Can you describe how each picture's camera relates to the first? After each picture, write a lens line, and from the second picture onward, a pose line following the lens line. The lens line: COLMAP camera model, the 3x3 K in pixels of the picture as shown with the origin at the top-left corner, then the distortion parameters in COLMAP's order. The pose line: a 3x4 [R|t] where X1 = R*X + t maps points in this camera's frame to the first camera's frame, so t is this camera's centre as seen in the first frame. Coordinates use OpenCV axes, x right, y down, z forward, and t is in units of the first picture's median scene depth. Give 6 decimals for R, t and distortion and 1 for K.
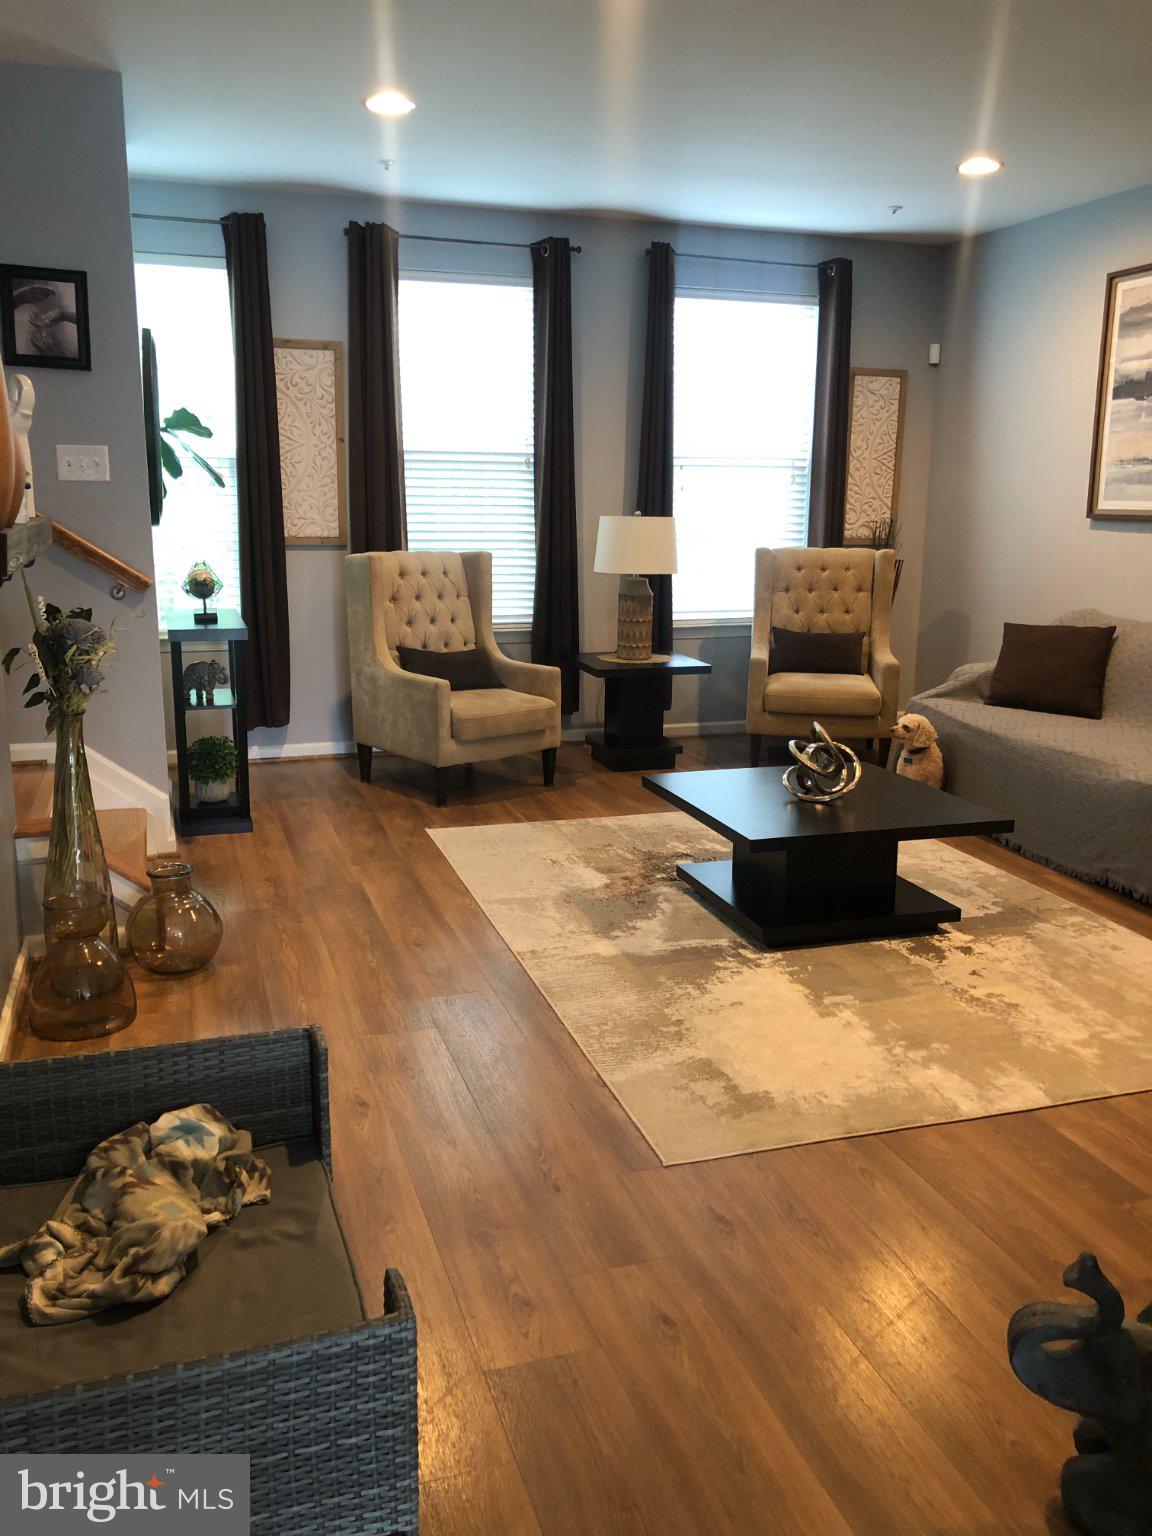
lens RADIAL K [[1269.9, 0, 576.0], [0, 1269.9, 768.0], [0, 0, 1]] dist [0.003026, -0.005123]
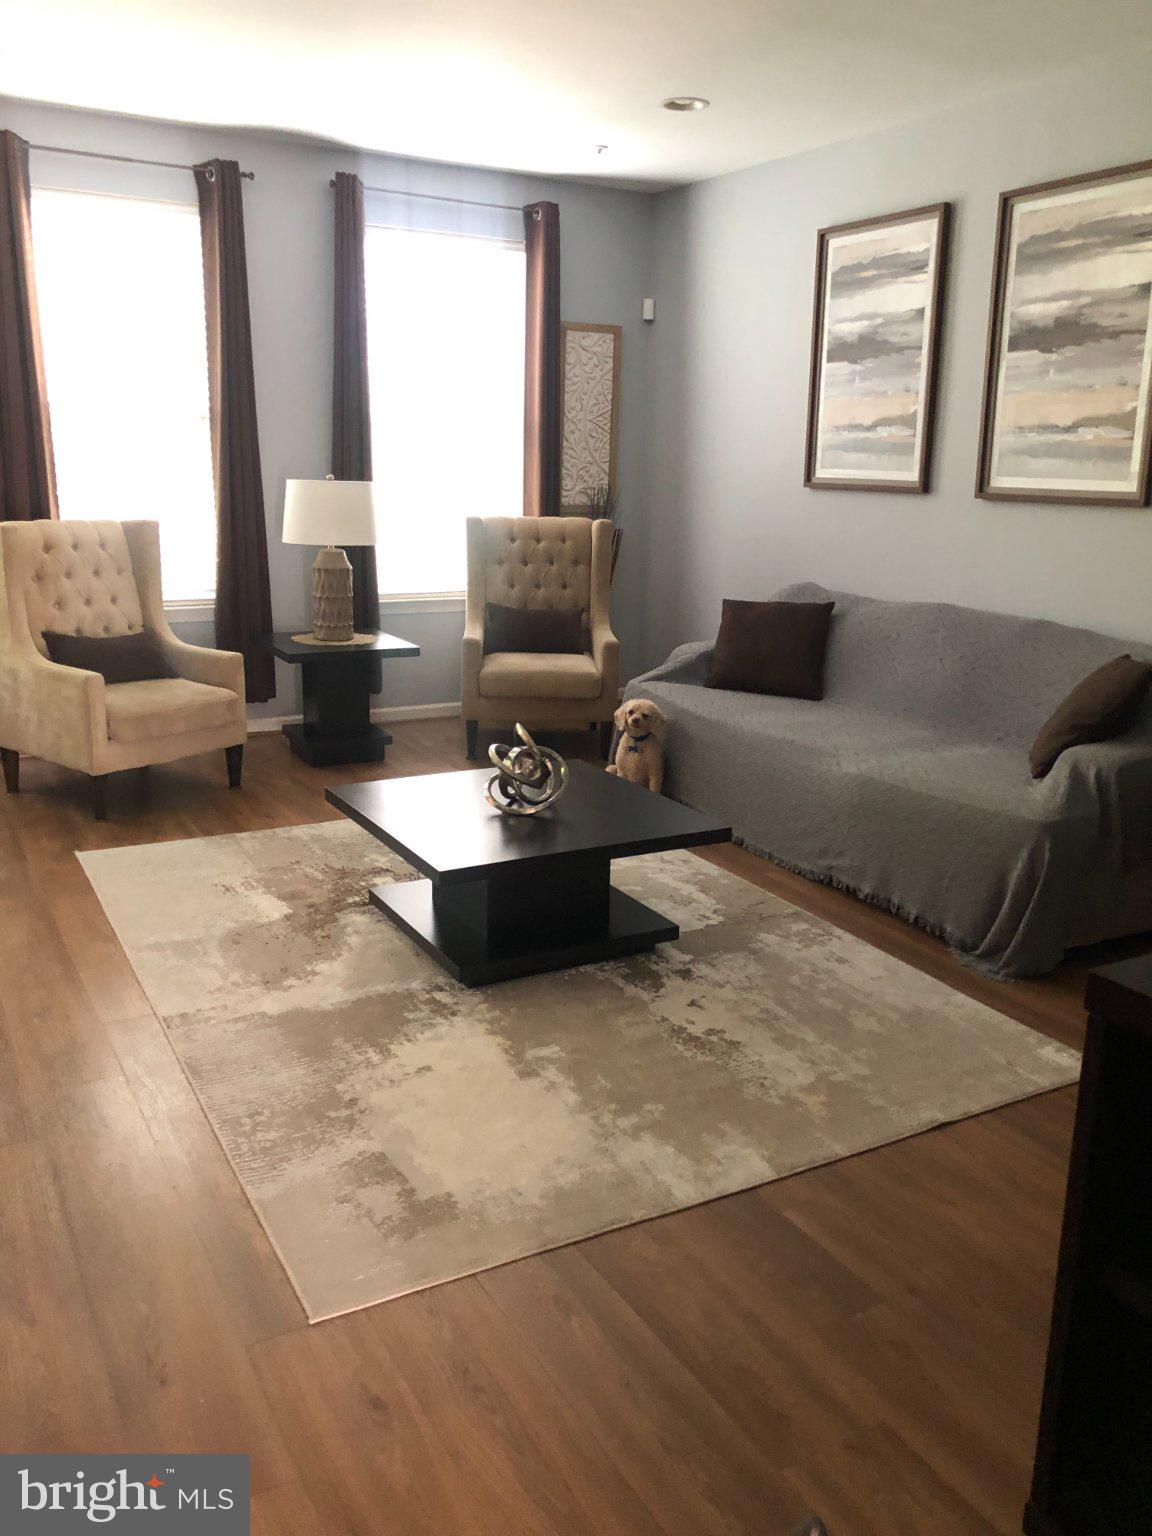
lens RADIAL K [[1257.5, 0, 581.4], [0, 1257.5, 756.2], [0, 0, 1]] dist [0.080703, -0.205479]
pose [[0.979838, -0.035619, 0.196595, 0.054857], [0.030342, 0.999096, 0.029789, -0.035479], [-0.197478, -0.023223, 0.980032, 0.119124]]
